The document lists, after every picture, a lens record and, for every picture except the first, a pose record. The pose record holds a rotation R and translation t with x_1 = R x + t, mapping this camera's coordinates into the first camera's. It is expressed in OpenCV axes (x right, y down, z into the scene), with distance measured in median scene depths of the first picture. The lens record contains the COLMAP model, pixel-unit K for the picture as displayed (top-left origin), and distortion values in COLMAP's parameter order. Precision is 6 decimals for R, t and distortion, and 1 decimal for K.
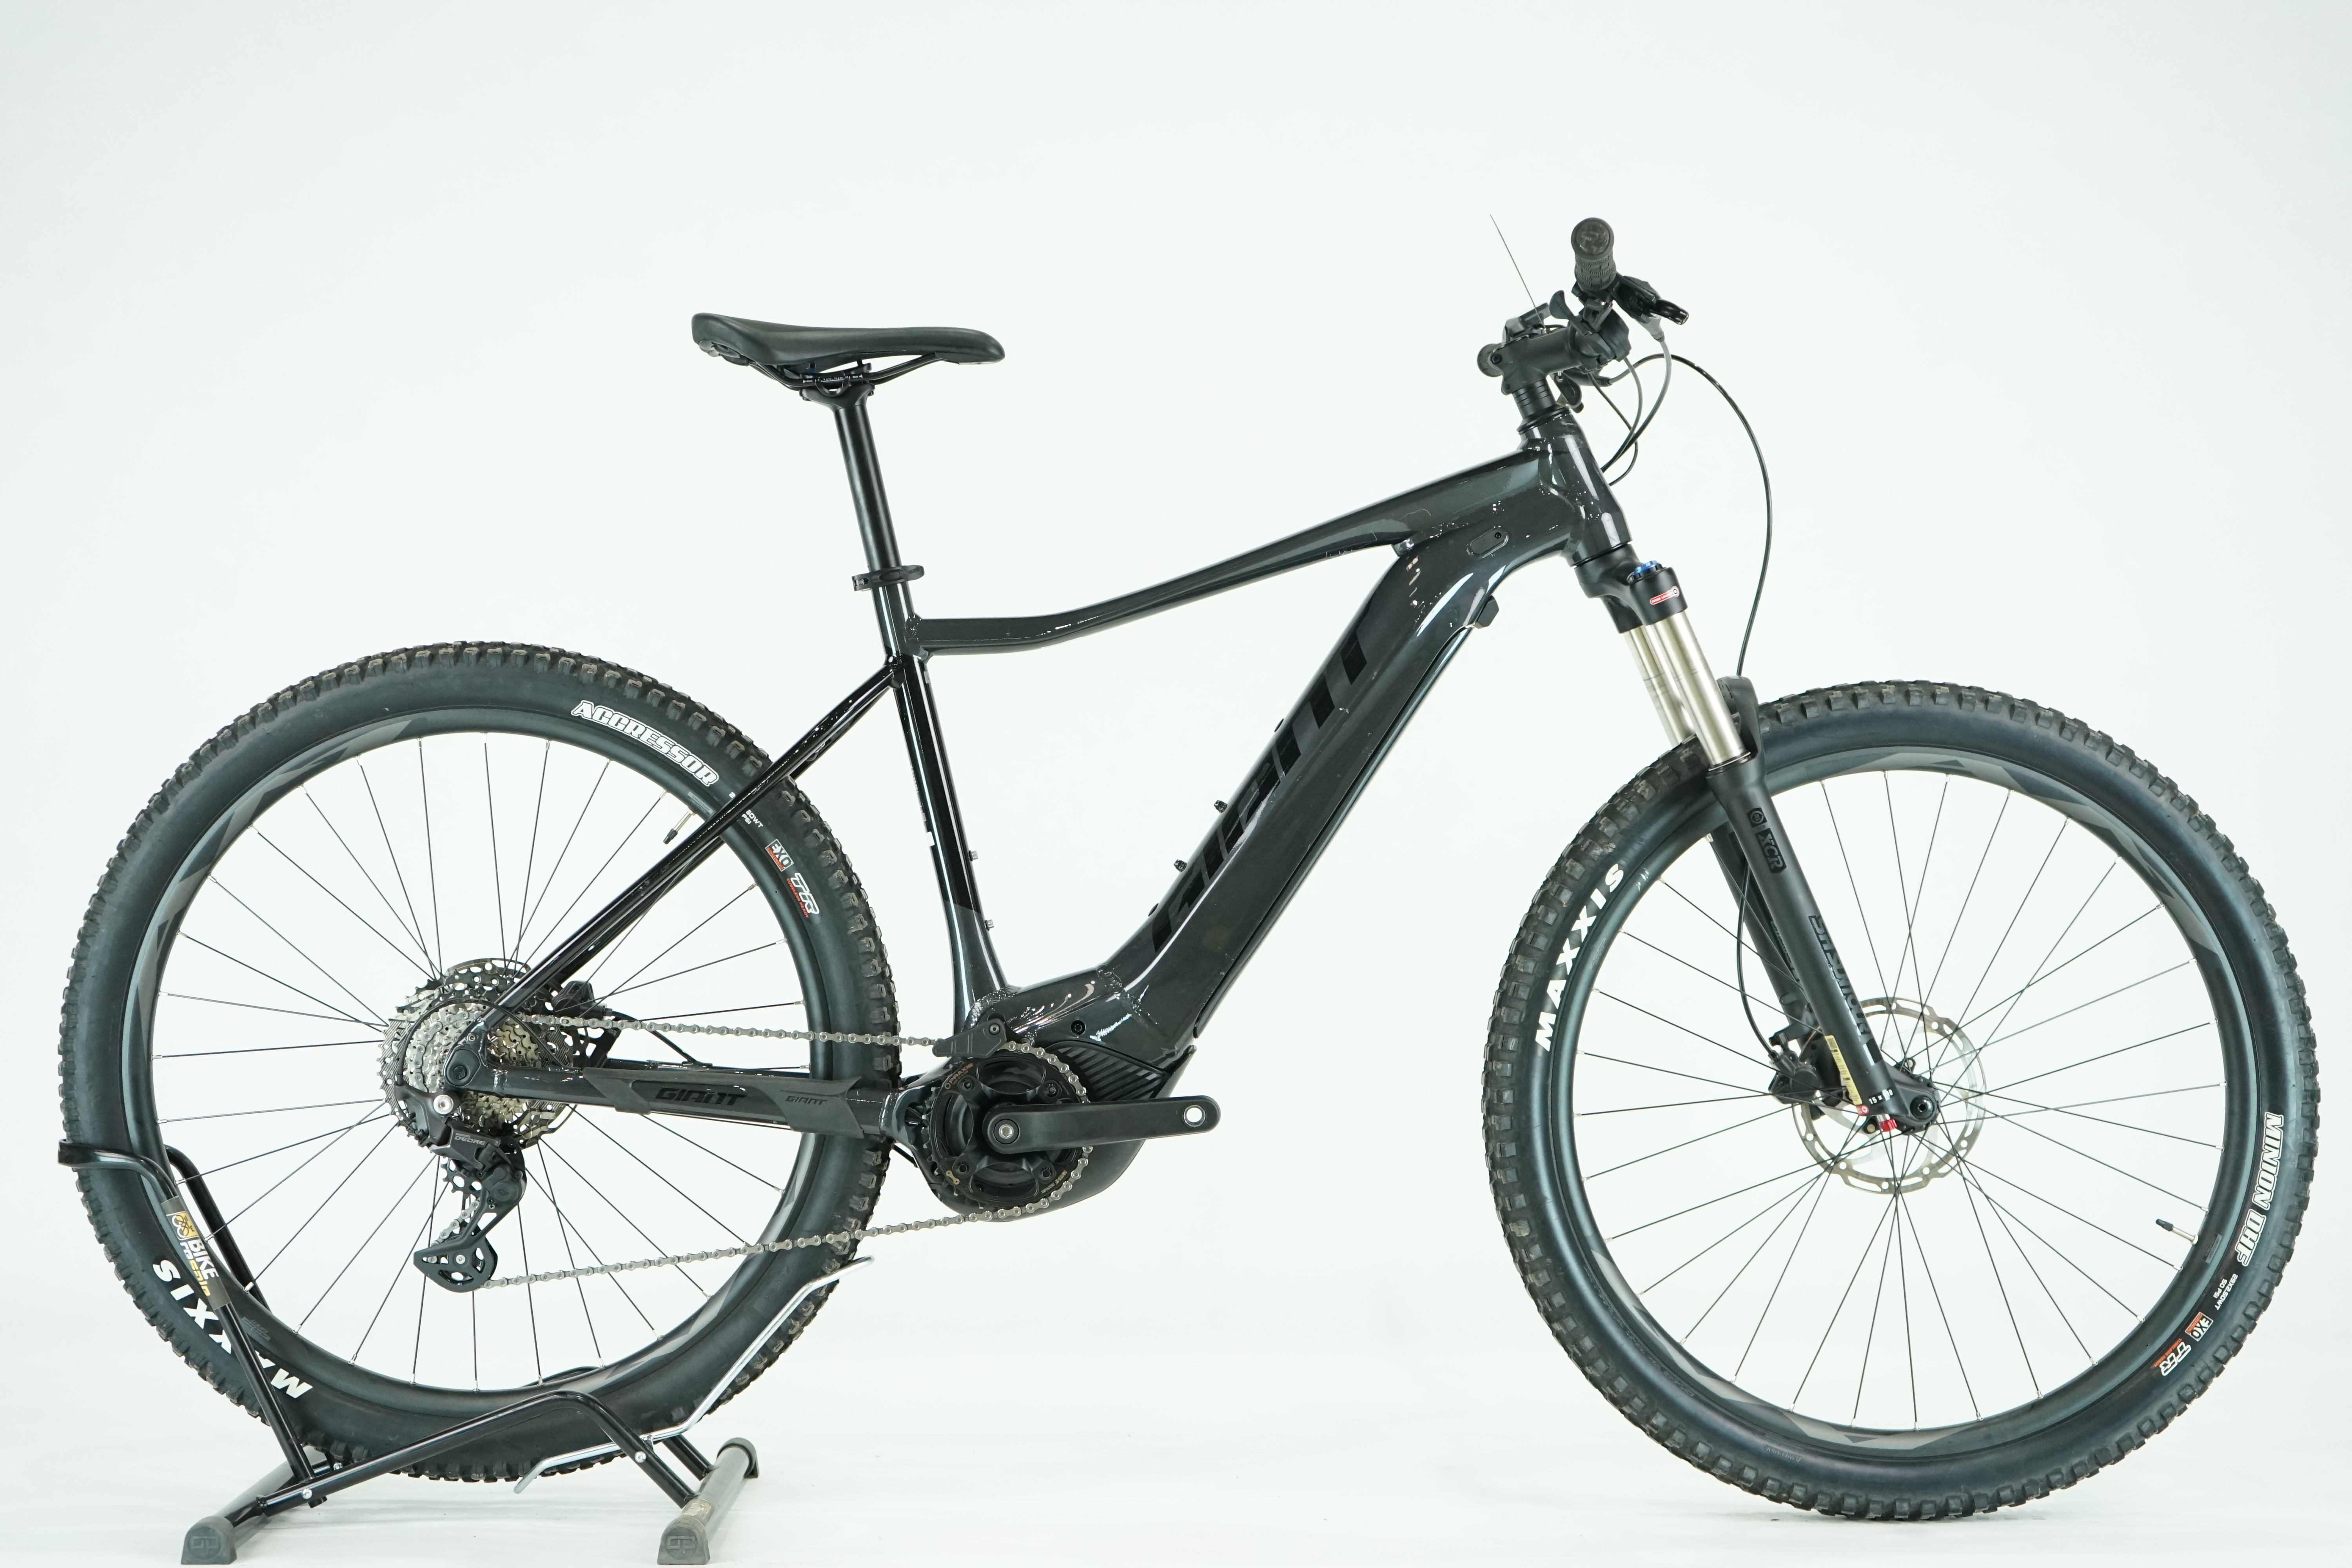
lens RADIAL K [[3519.8, 0, 1176.0], [0, 3519.8, 784.0], [0, 0, 1]] dist [0.016704, -0.029741]
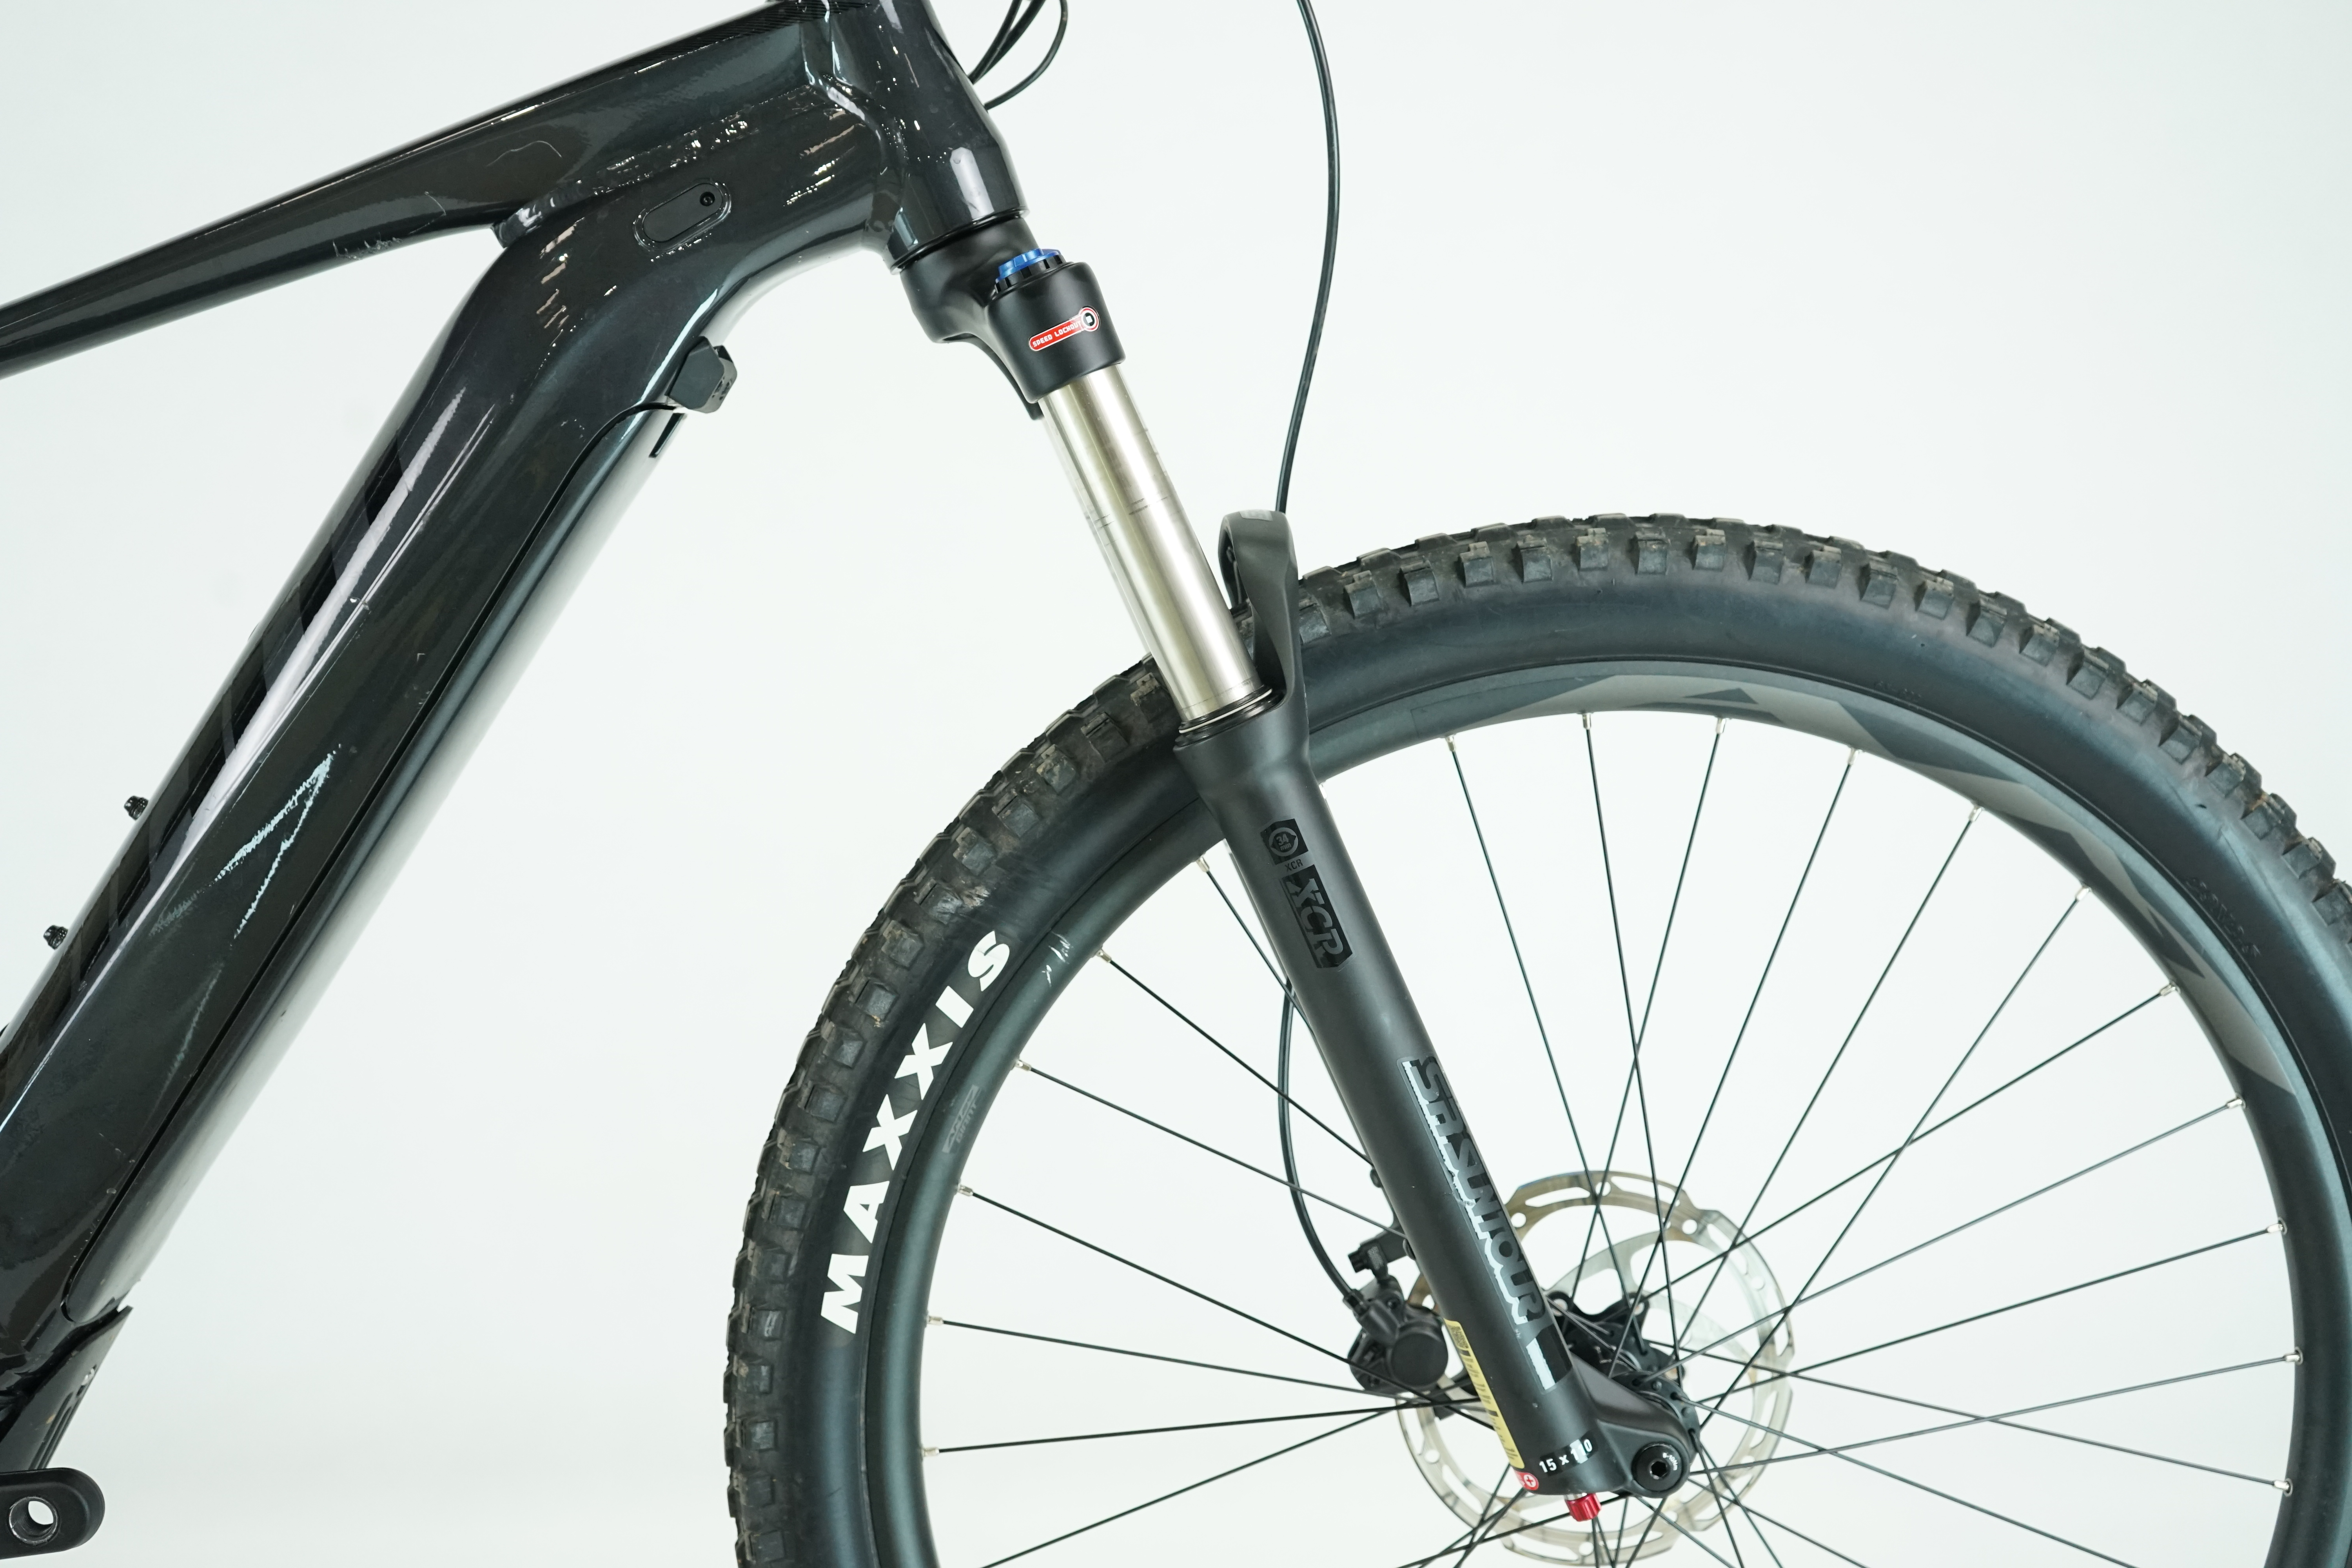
lens RADIAL K [[2458.1, 0, 1176.0], [0, 2458.1, 784.0], [0, 0, 1]] dist [0.010004, 0.010081]
pose [[0.999894, -0.013779, 0.004637, 0.147096], [0.013247, 0.994911, 0.099879, -0.027565], [-0.005990, -0.099807, 0.994989, 0.683469]]
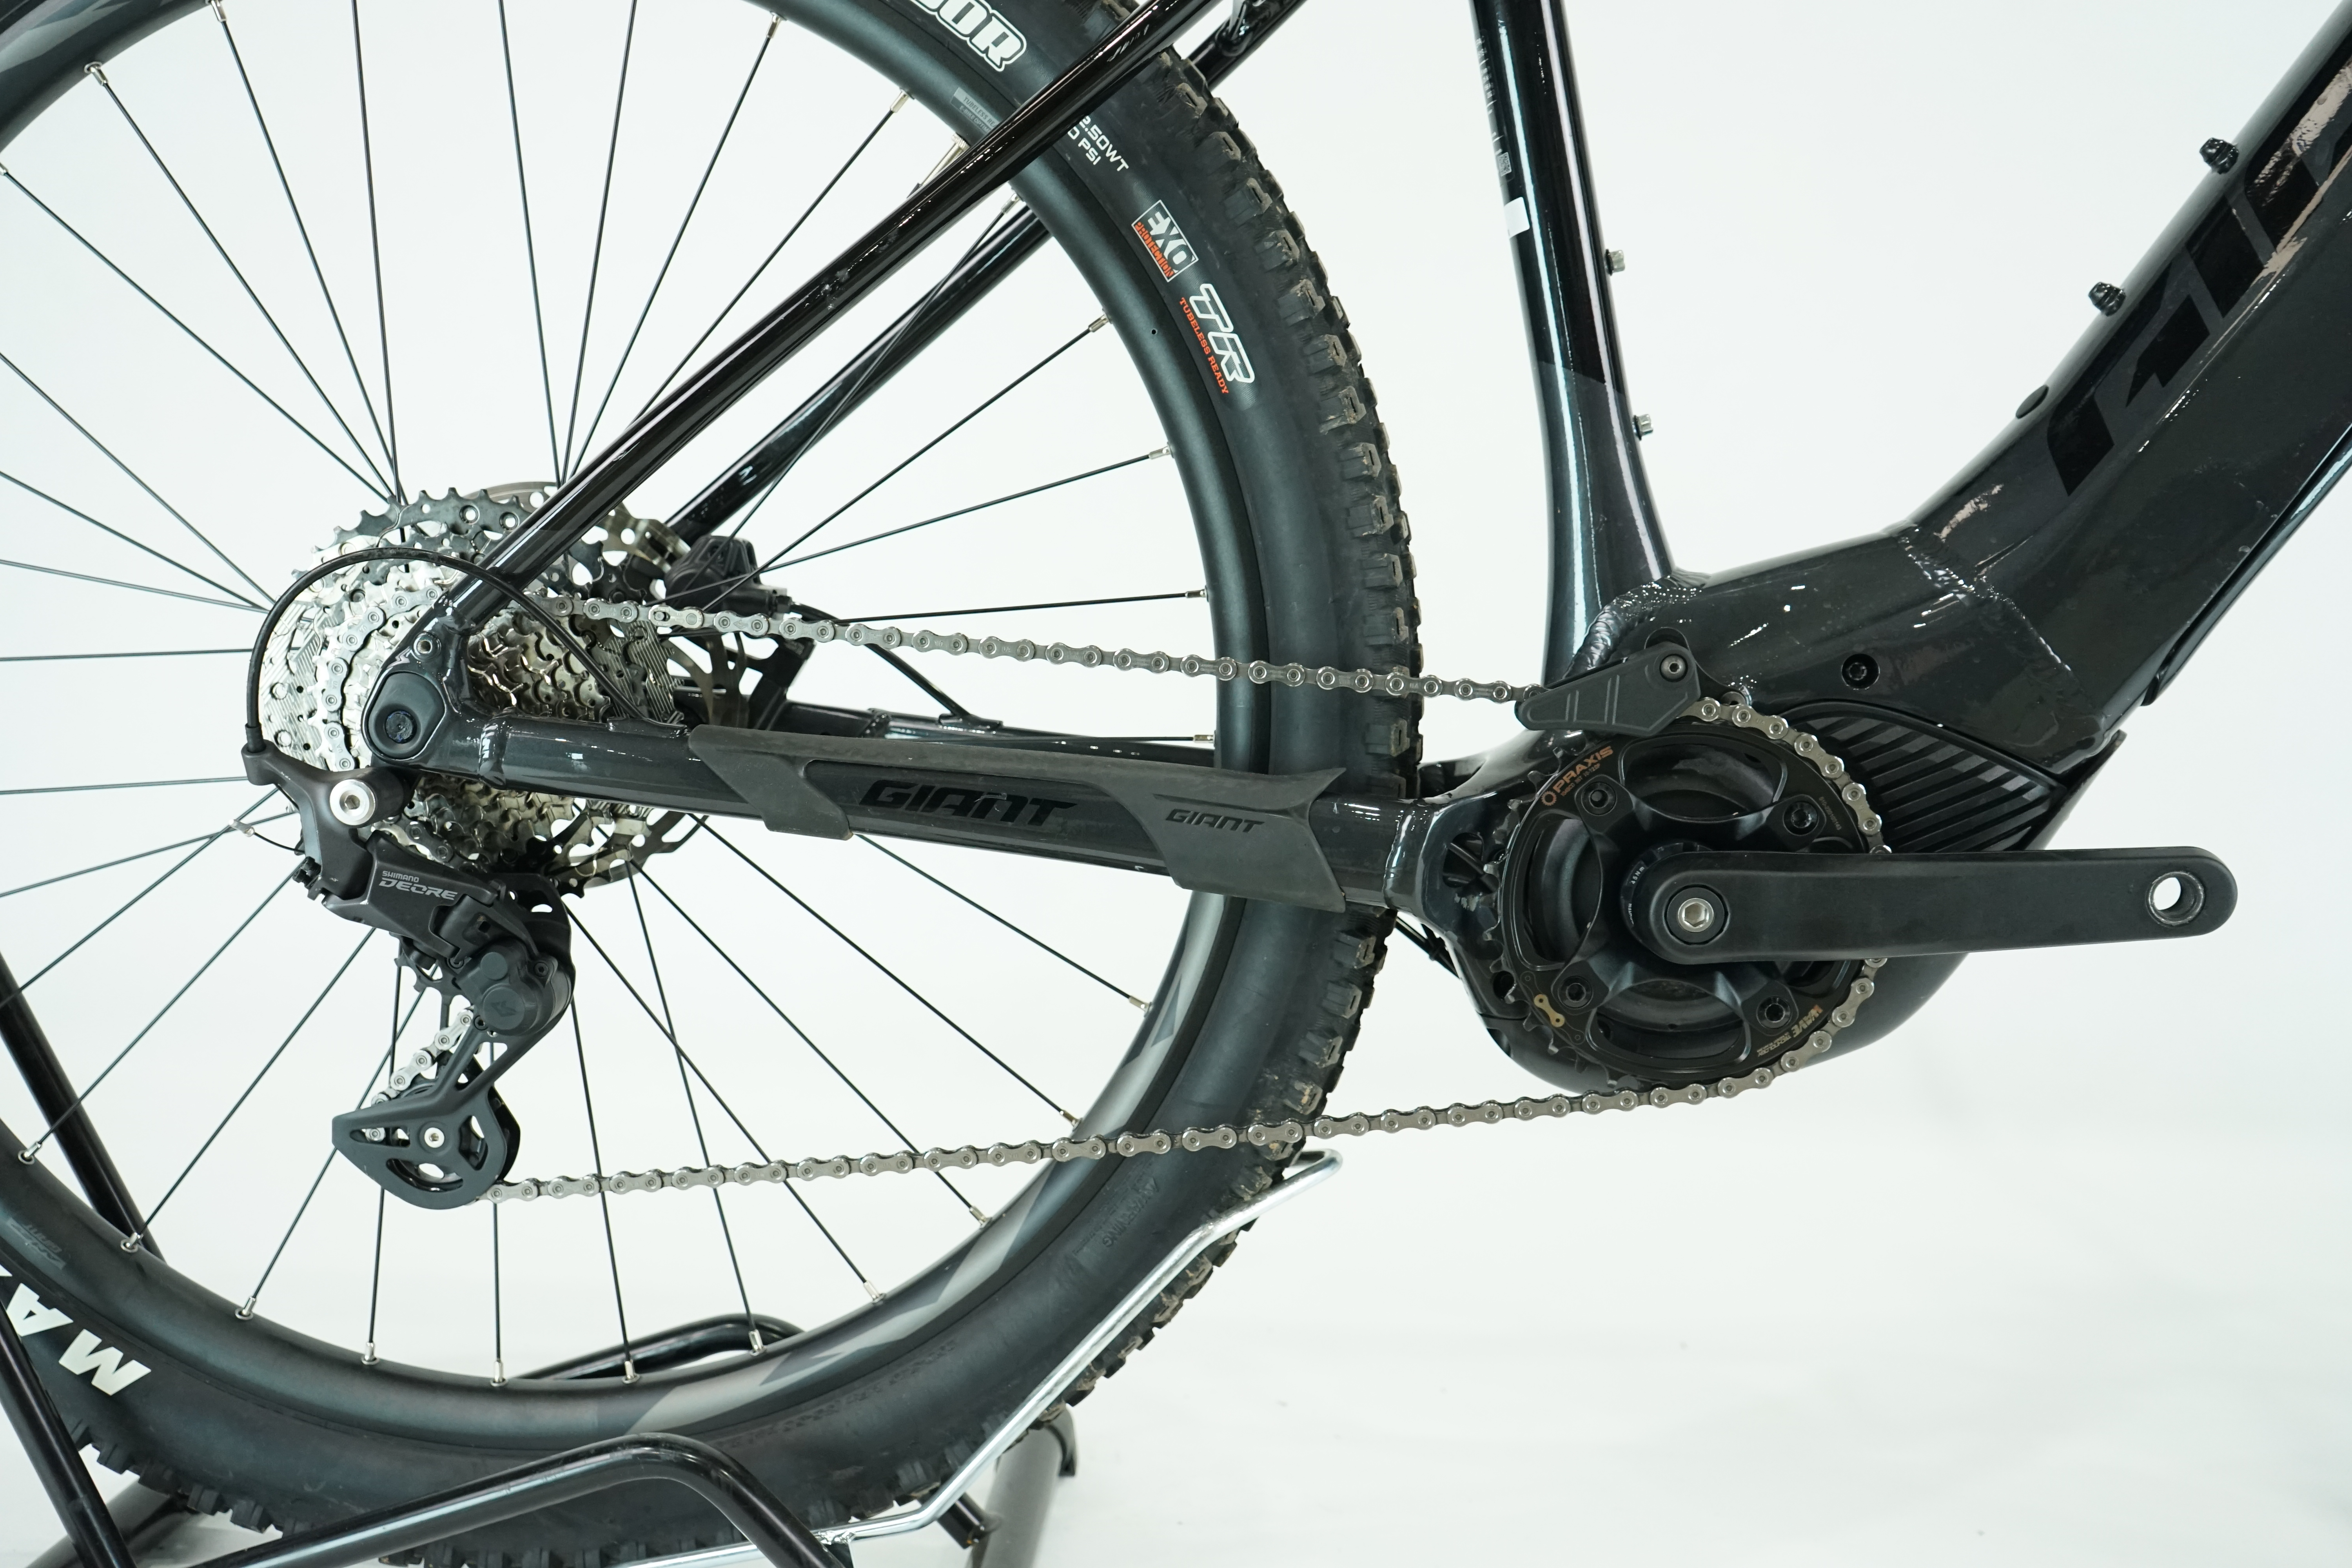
lens RADIAL K [[2035.3, 0, 1175.2], [0, 2035.3, 738.9], [0, 0, 1]] dist [0.040118, 0.001624]
pose [[0.996900, 0.036130, -0.069895, -0.091415], [-0.028747, 0.994173, 0.103890, 0.053911], [0.073242, -0.101559, 0.992130, 0.745398]]
